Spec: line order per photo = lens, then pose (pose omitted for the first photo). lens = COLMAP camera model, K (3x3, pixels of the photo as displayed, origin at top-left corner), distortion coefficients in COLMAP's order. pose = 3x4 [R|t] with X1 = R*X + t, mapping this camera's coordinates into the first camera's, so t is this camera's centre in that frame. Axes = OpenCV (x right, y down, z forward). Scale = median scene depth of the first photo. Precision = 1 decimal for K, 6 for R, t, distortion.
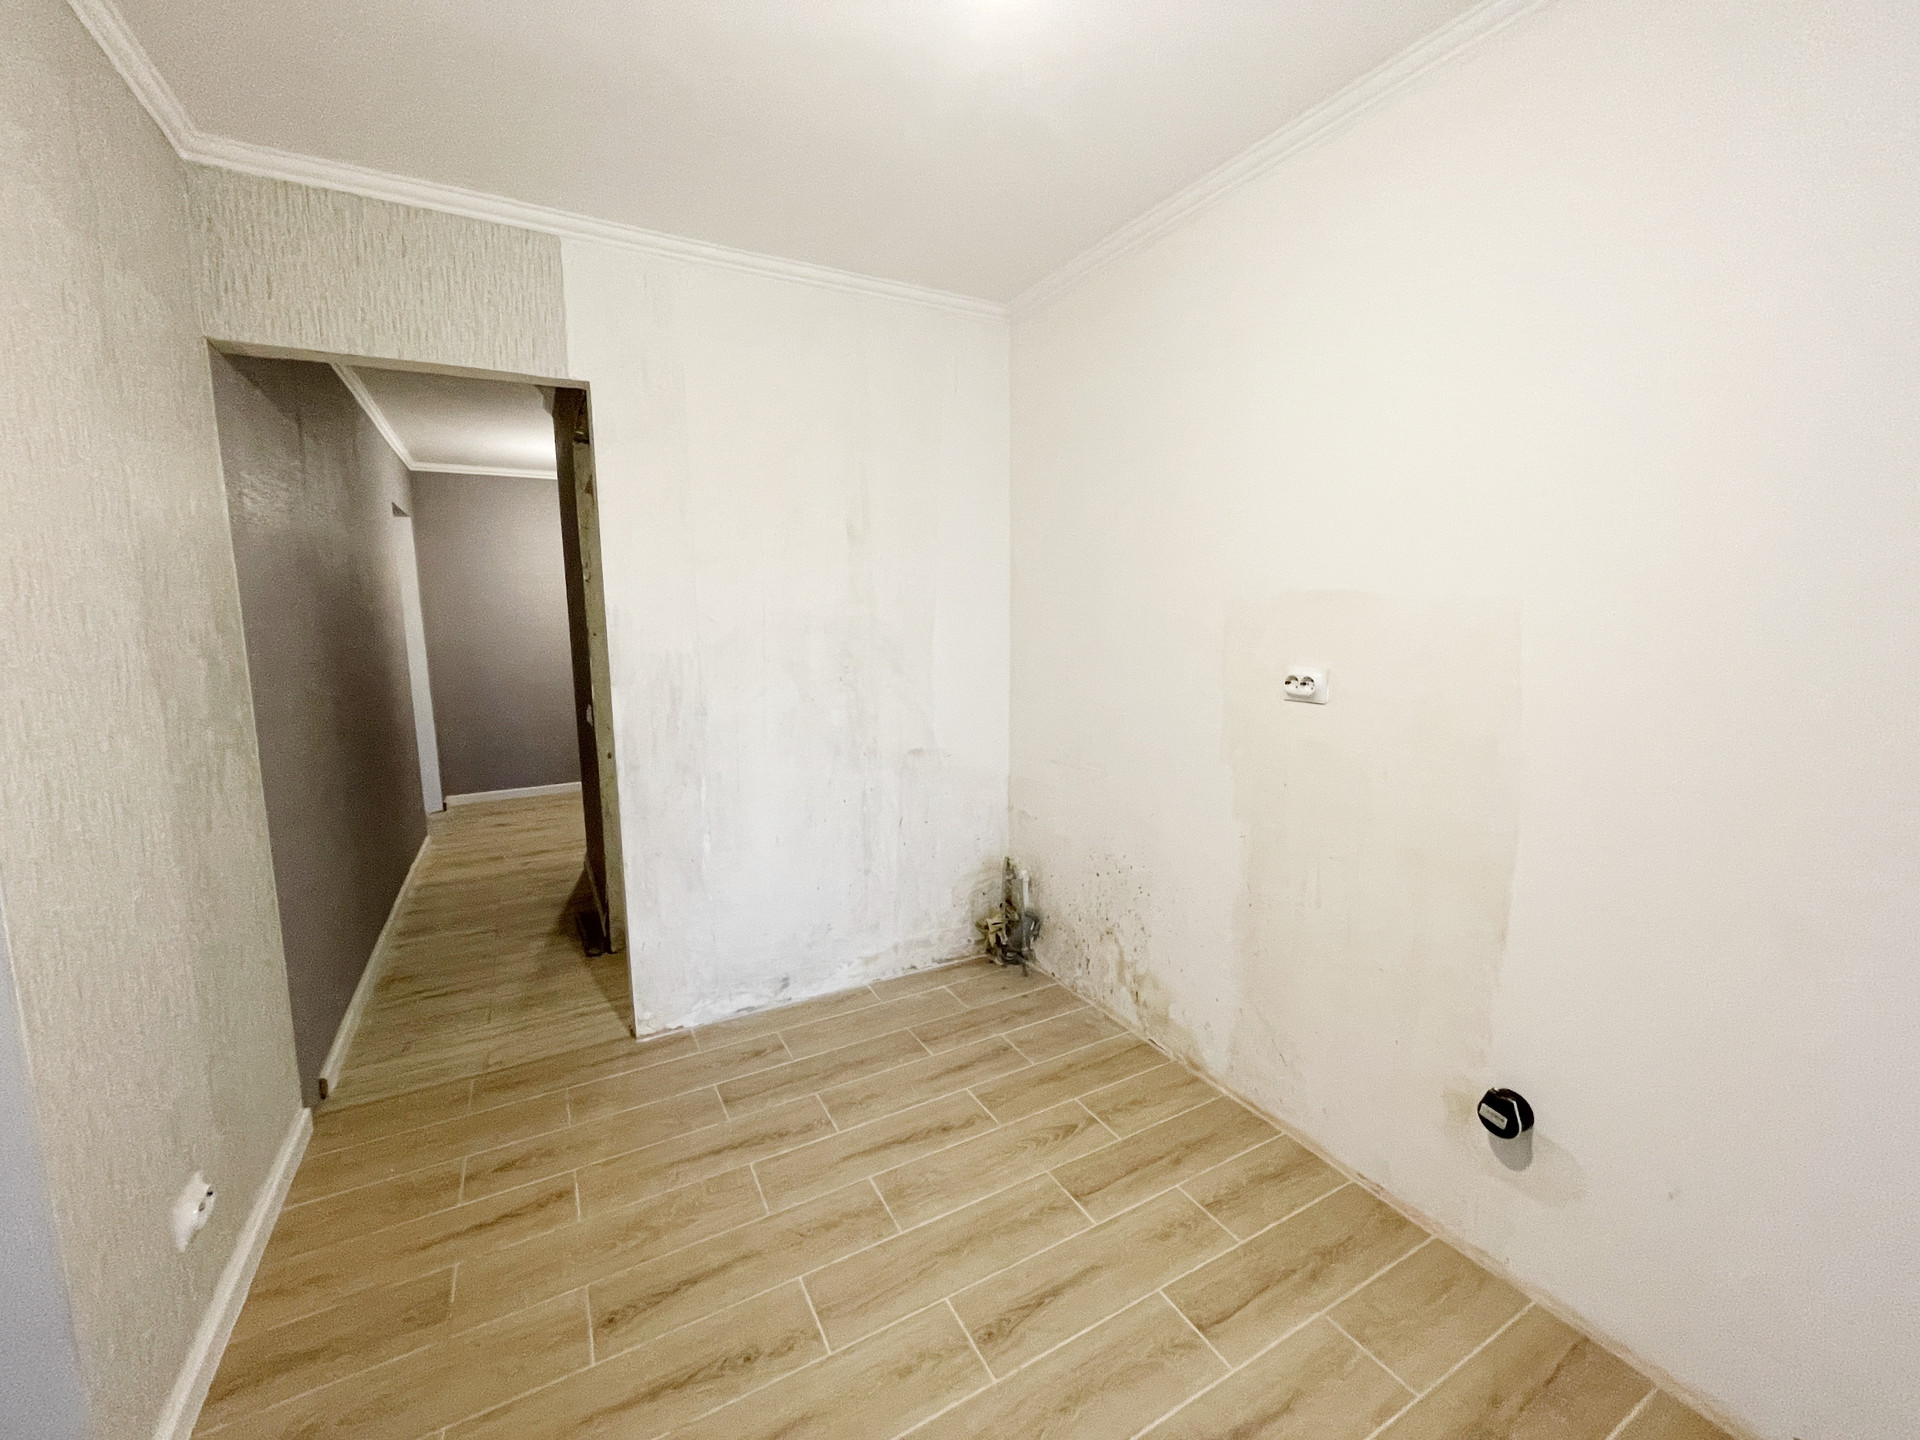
lens RADIAL K [[773.6, 0, 960.0], [0, 773.6, 720.0], [0, 0, 1]] dist [-0.003169, -0.000694]
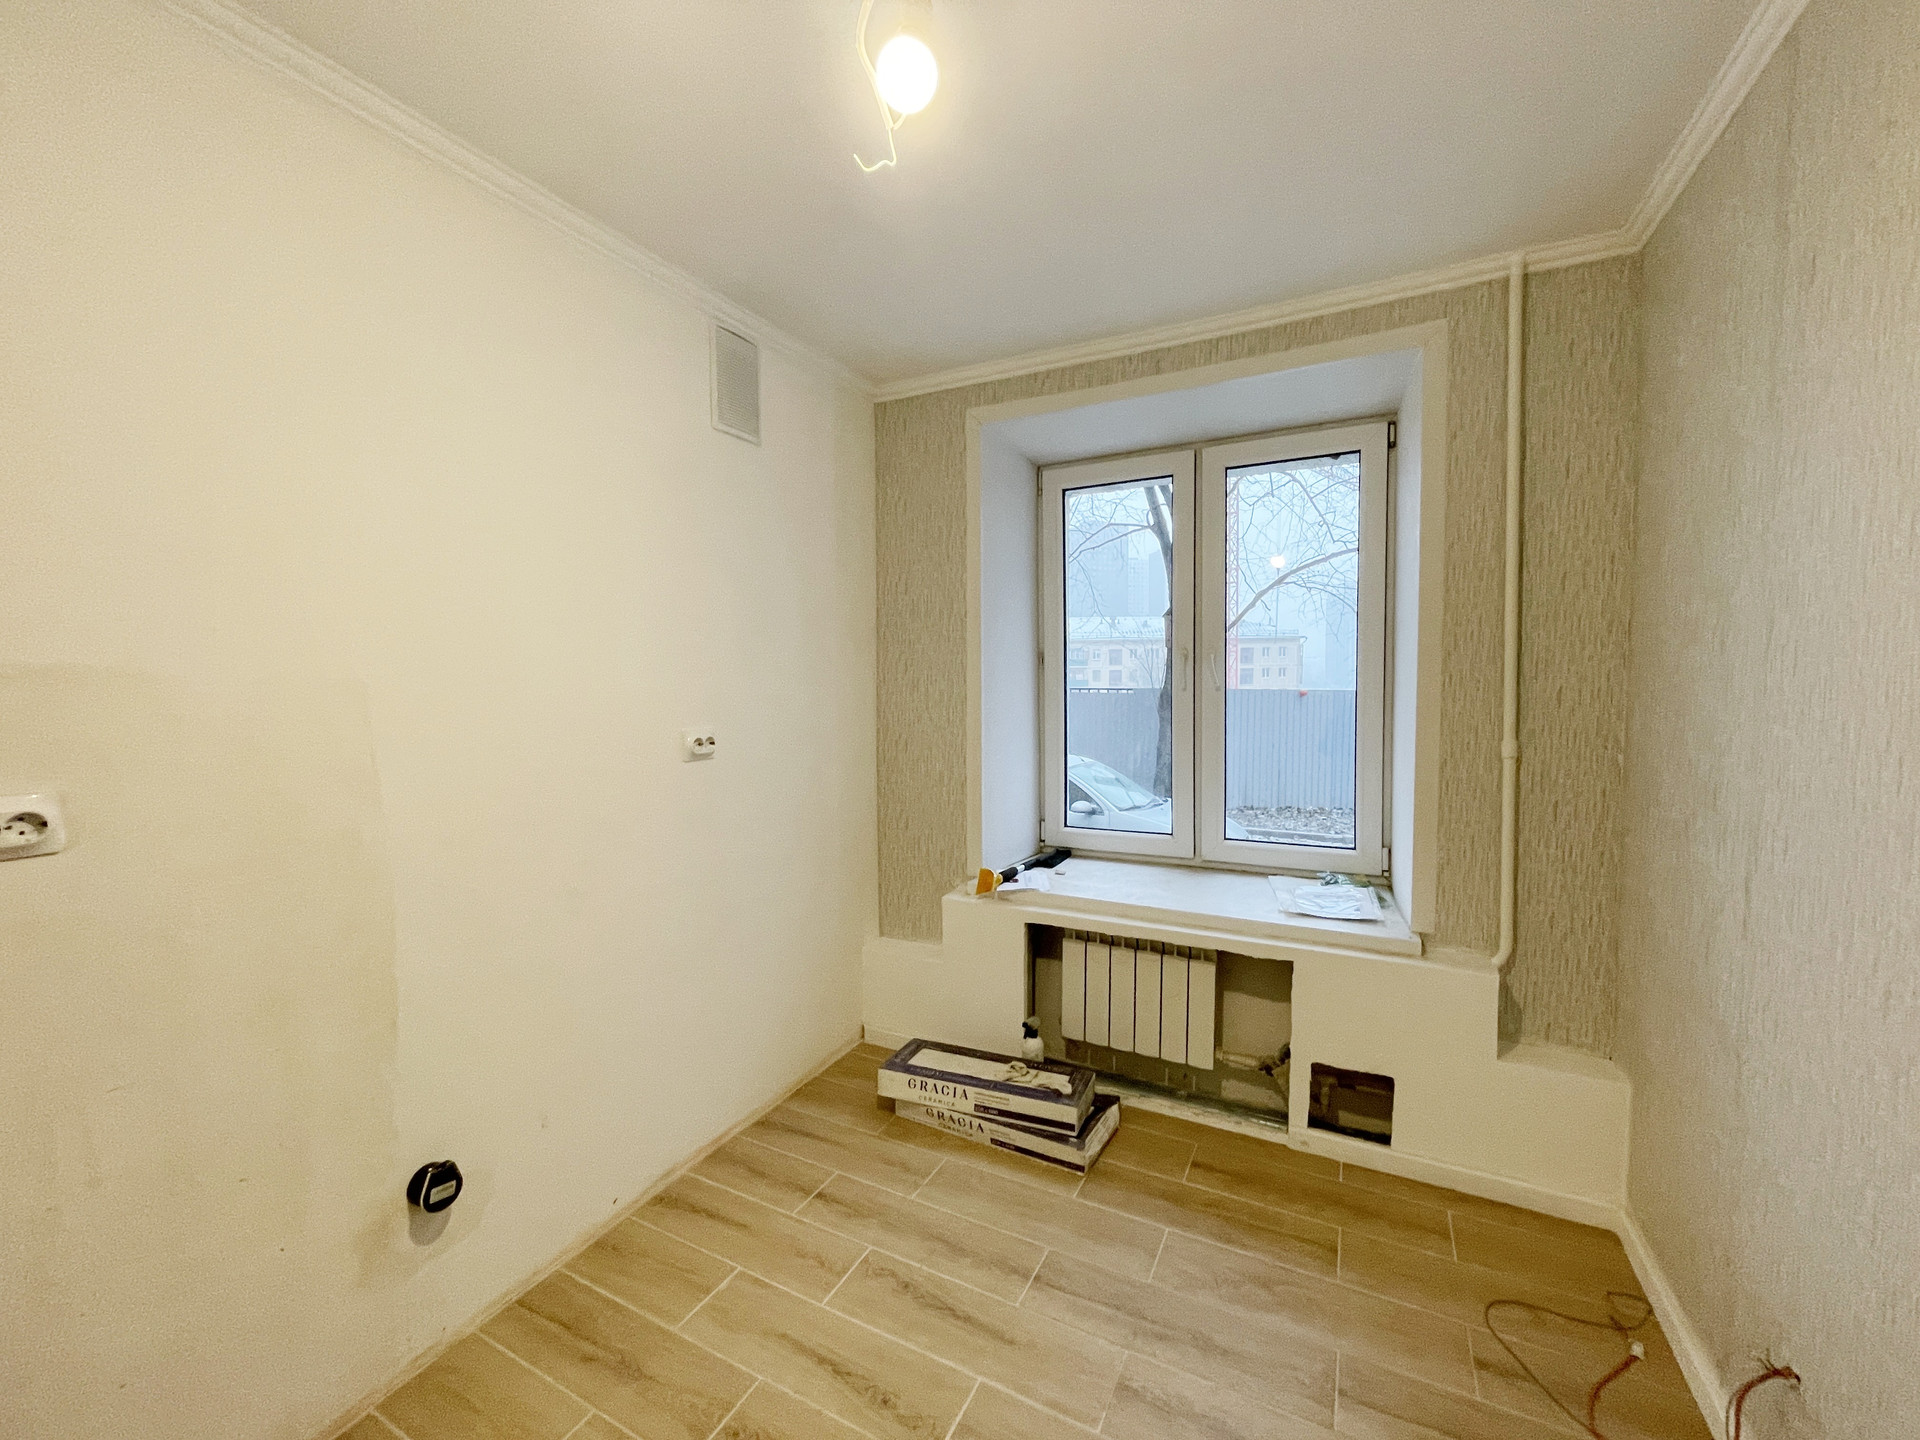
lens RADIAL K [[773.6, 0, 960.0], [0, 773.6, 720.0], [0, 0, 1]] dist [-0.003169, -0.000694]
pose [[-0.552006, -0.016894, 0.833669, -0.547397], [0.132714, 0.985270, 0.107842, -0.115999], [-0.823211, 0.170169, -0.541633, 0.961016]]
